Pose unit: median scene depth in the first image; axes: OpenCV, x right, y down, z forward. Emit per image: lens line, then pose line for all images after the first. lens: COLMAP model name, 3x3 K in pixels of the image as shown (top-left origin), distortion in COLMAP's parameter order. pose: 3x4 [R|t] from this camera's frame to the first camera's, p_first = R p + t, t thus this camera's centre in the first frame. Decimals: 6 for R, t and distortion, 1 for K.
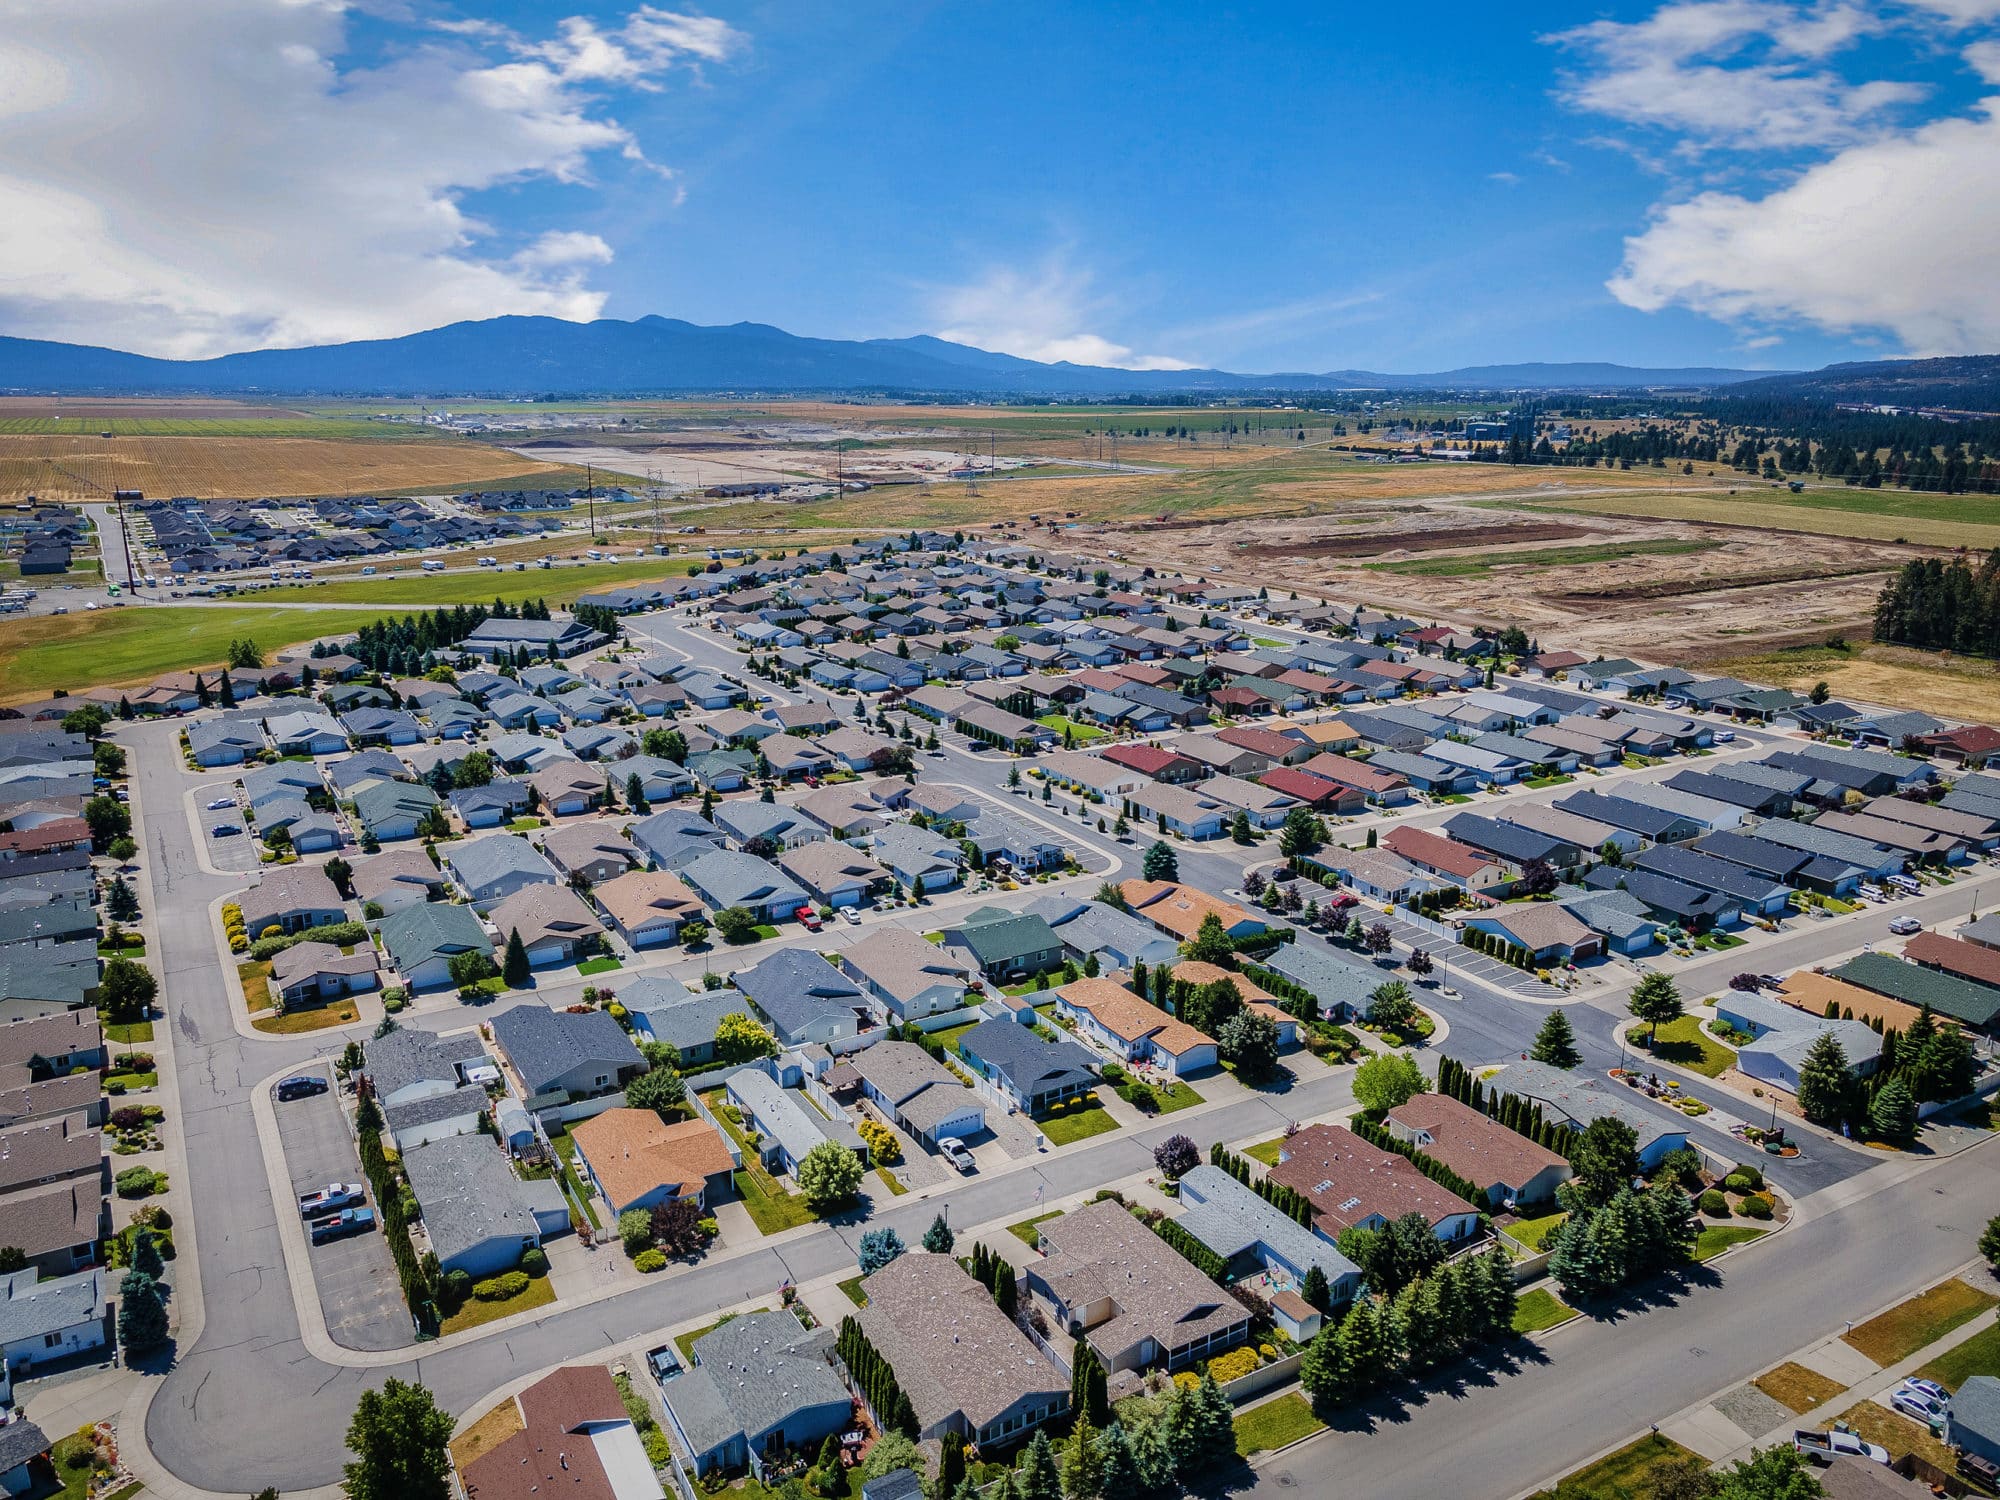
lens RADIAL K [[1464.9, 0, 1000.0], [0, 1464.9, 750.0], [0, 0, 1]] dist [0.041384, 0.003318]
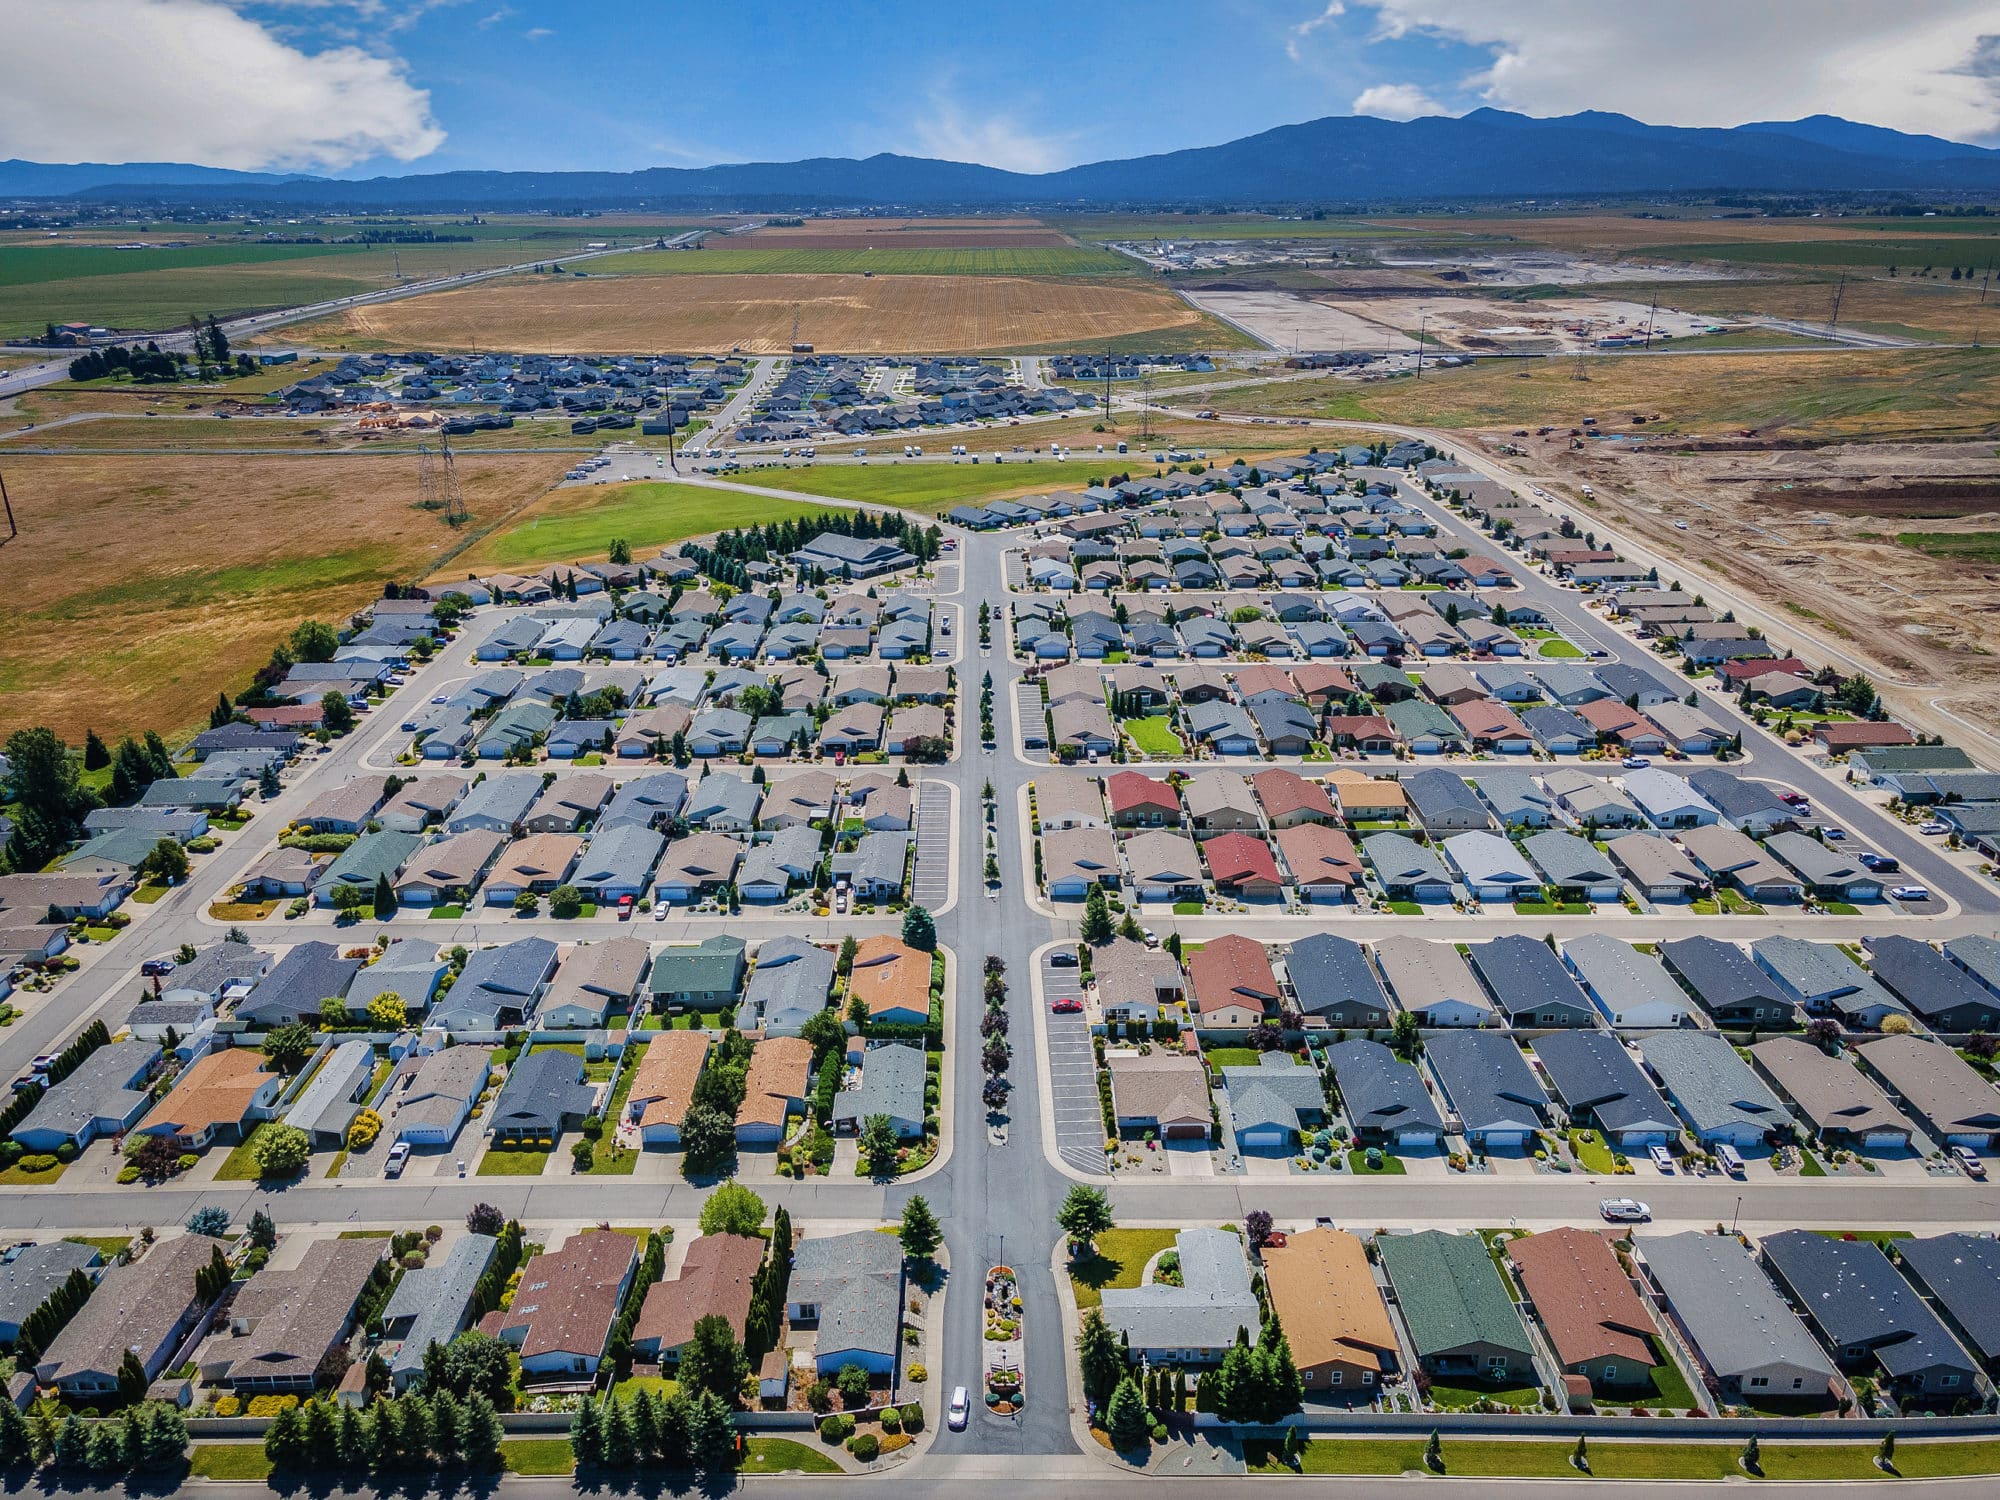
lens RADIAL K [[1464.9, 0, 1000.0], [0, 1464.9, 750.0], [0, 0, 1]] dist [0.041384, 0.003318]
pose [[0.862804, 0.178854, -0.472843, 0.636731], [-0.118569, 0.980829, 0.154646, -0.217610], [0.491437, -0.077365, 0.867470, 0.123166]]
